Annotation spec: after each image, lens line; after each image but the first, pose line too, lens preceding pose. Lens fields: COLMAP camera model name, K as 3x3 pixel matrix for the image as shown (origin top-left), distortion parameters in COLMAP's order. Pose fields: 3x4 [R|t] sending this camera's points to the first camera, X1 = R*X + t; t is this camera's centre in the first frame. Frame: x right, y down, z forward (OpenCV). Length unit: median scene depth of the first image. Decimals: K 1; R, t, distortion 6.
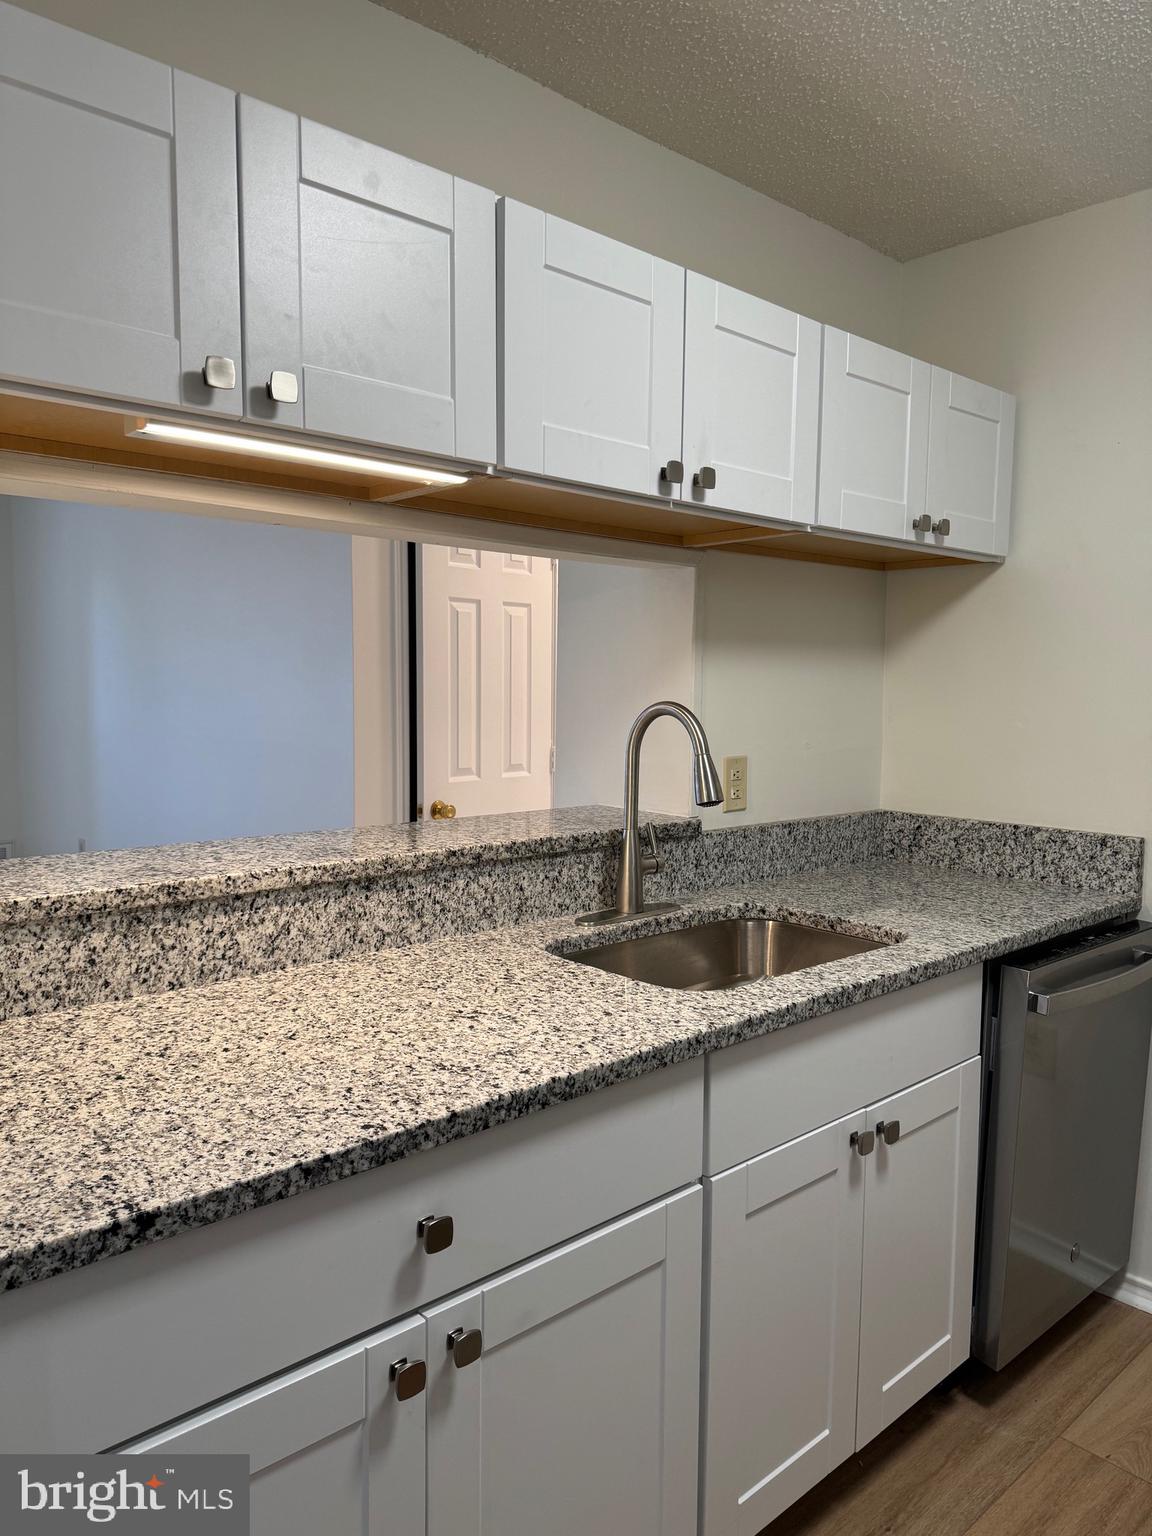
lens RADIAL K [[1069.0, 0, 554.4], [0, 1069.0, 767.8], [0, 0, 1]] dist [0.033242, -0.047181]
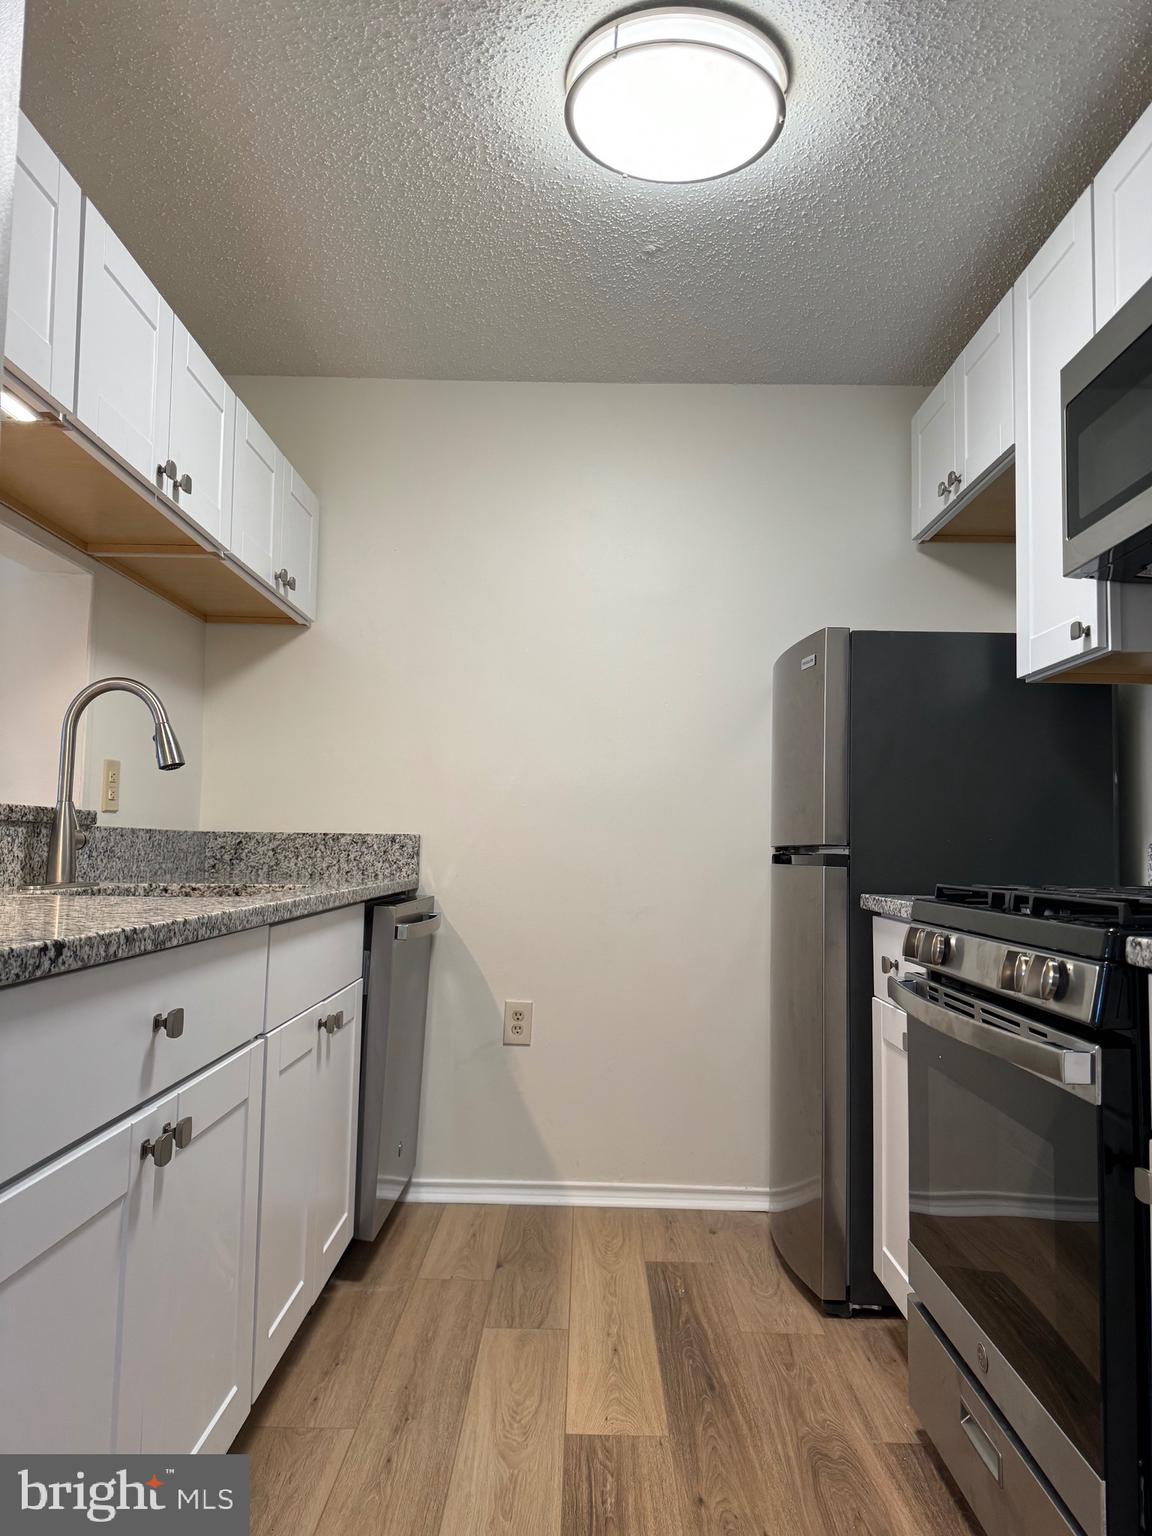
lens RADIAL K [[1069.0, 0, 554.4], [0, 1069.0, 767.8], [0, 0, 1]] dist [0.033242, -0.047181]
pose [[0.687202, 0.056250, 0.724286, -0.316108], [0.042442, 0.992186, -0.117325, 0.147207], [-0.725226, 0.111366, 0.679445, -0.048844]]
